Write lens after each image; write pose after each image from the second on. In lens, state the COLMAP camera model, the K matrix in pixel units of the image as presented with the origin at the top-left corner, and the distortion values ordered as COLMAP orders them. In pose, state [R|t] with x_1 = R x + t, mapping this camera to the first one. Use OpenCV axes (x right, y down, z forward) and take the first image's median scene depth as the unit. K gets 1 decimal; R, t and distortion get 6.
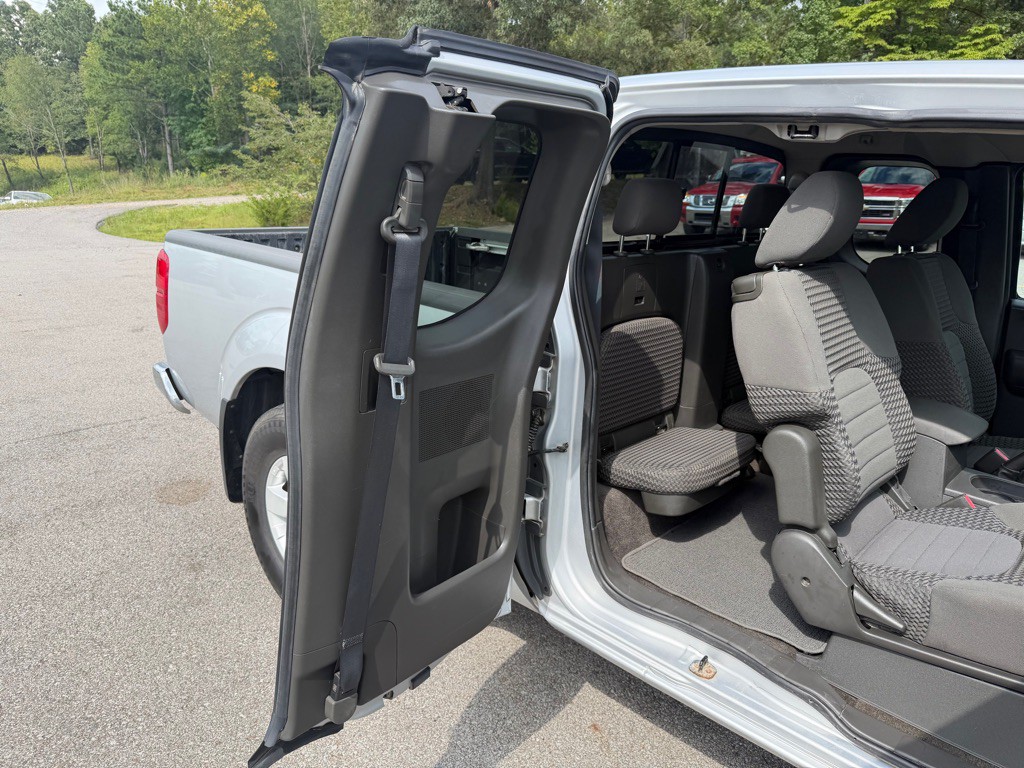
lens RADIAL K [[733.7, 0, 512.0], [0, 733.7, 384.0], [0, 0, 1]] dist [-0.000860, -0.011096]
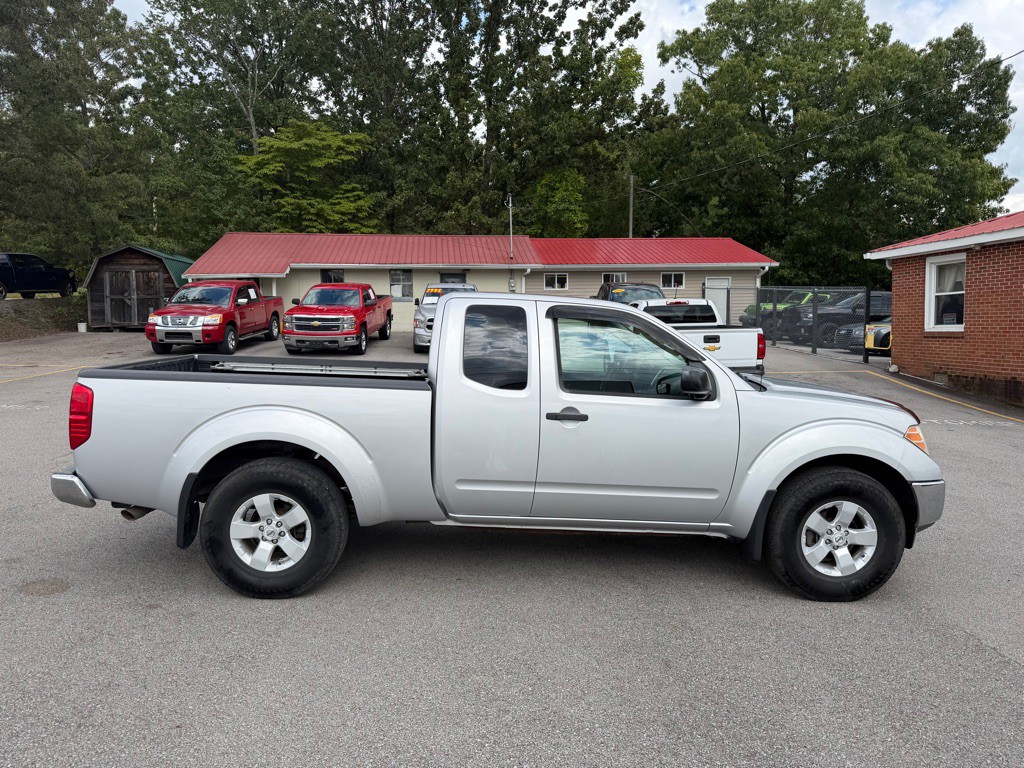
lens RADIAL K [[733.7, 0, 512.0], [0, 733.7, 384.0], [0, 0, 1]] dist [-0.000860, -0.011096]
pose [[0.702785, -0.086702, 0.706099, -0.114163], [0.189999, 0.979367, -0.068850, 0.008031], [-0.685561, 0.182545, 0.704758, -0.065633]]
